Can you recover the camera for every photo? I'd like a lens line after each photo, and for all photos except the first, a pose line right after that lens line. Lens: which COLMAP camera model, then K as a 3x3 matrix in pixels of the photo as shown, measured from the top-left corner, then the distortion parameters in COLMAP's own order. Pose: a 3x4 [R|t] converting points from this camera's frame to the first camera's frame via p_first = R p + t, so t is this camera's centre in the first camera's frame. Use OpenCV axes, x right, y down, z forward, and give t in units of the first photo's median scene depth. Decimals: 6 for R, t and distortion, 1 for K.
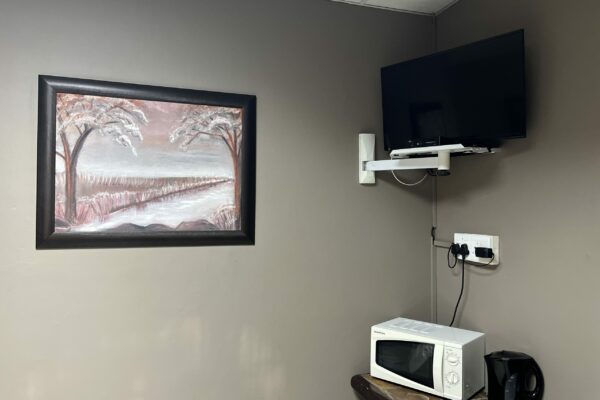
lens RADIAL K [[457.2, 0, 300.2], [0, 457.2, 203.8], [0, 0, 1]] dist [0.058471, -0.050368]
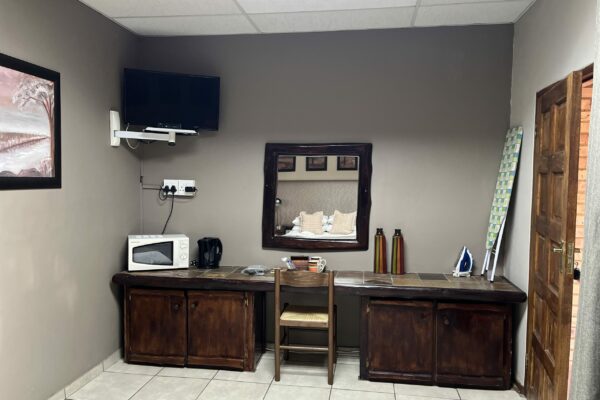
lens RADIAL K [[457.2, 0, 302.2], [0, 457.2, 203.6], [0, 0, 1]] dist [0.058471, -0.050368]
pose [[0.458282, -0.048725, 0.887470, -1.000869], [-0.028973, 0.997147, 0.069709, 0.021262], [-0.888334, -0.057659, 0.455563, -0.231208]]
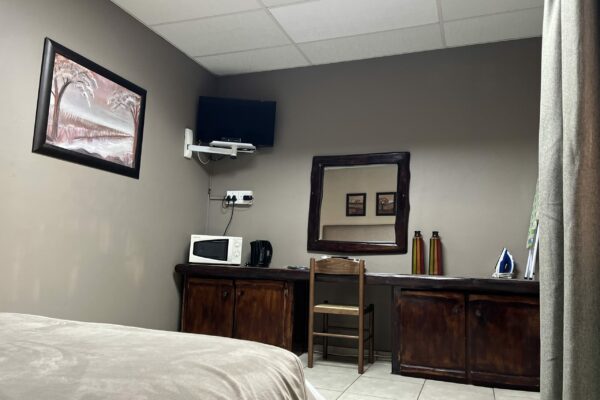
lens RADIAL K [[457.2, 0, 300.0], [0, 457.2, 200.3], [0, 0, 1]] dist [0.058471, -0.050368]
pose [[0.637967, 0.119105, 0.760797, -1.004846], [-0.053459, 0.992433, -0.110540, 0.325548], [-0.768206, 0.029849, 0.639506, -0.501267]]
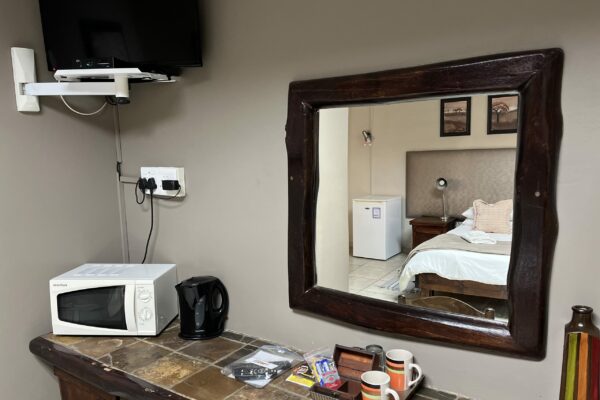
lens RADIAL K [[457.2, 0, 297.6], [0, 457.2, 203.0], [0, 0, 1]] dist [0.058471, -0.050368]
pose [[0.810008, -0.097720, 0.578220, 0.045903], [0.018036, 0.989703, 0.141996, 0.009182], [-0.586141, -0.104589, 0.803430, 0.047478]]
